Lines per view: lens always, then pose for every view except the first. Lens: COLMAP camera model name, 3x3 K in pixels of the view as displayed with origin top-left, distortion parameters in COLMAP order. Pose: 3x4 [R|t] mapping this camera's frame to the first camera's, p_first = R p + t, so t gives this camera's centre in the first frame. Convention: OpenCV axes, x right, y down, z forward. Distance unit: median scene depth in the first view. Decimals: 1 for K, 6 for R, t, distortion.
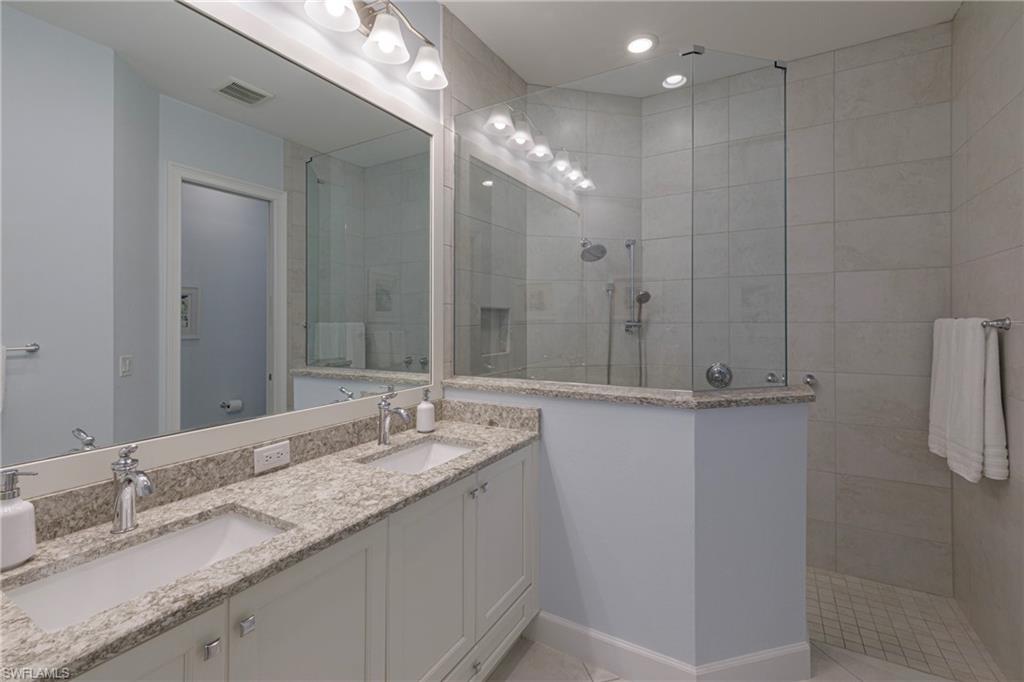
lens RADIAL K [[473.8, 0, 487.3], [0, 473.8, 322.6], [0, 0, 1]] dist [0.004517, 0.000606]
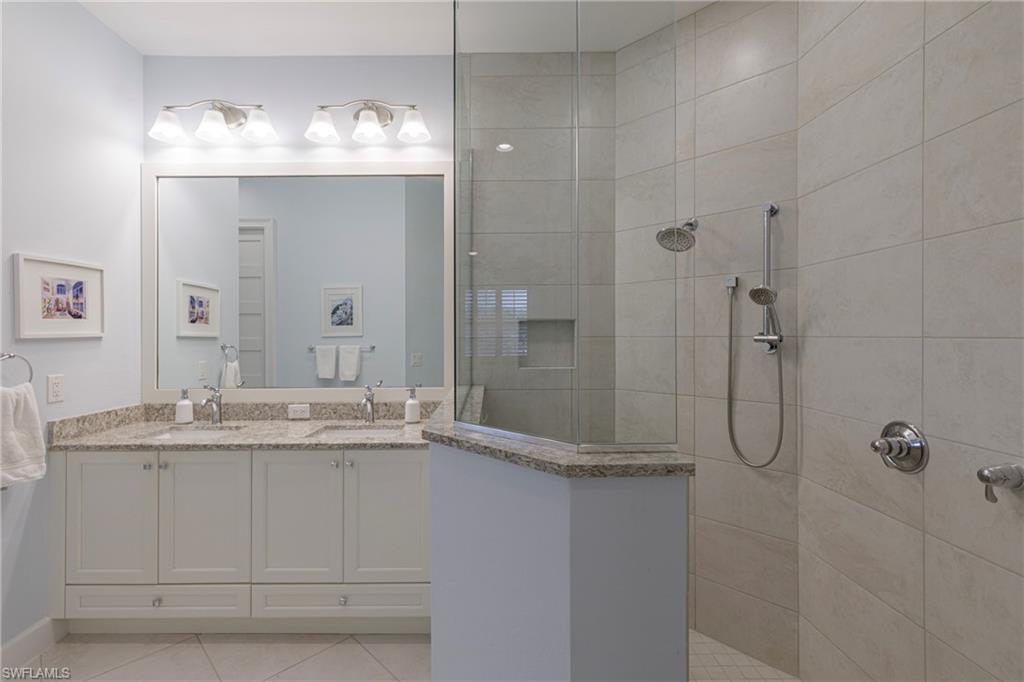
lens RADIAL K [[473.8, 0, 515.3], [0, 473.8, 331.8], [0, 0, 1]] dist [0.004517, 0.000606]
pose [[0.490465, -0.001132, -0.871460, 1.383187], [-0.003406, 0.999989, -0.003215, -0.004115], [0.871454, 0.004545, 0.490456, 0.809127]]
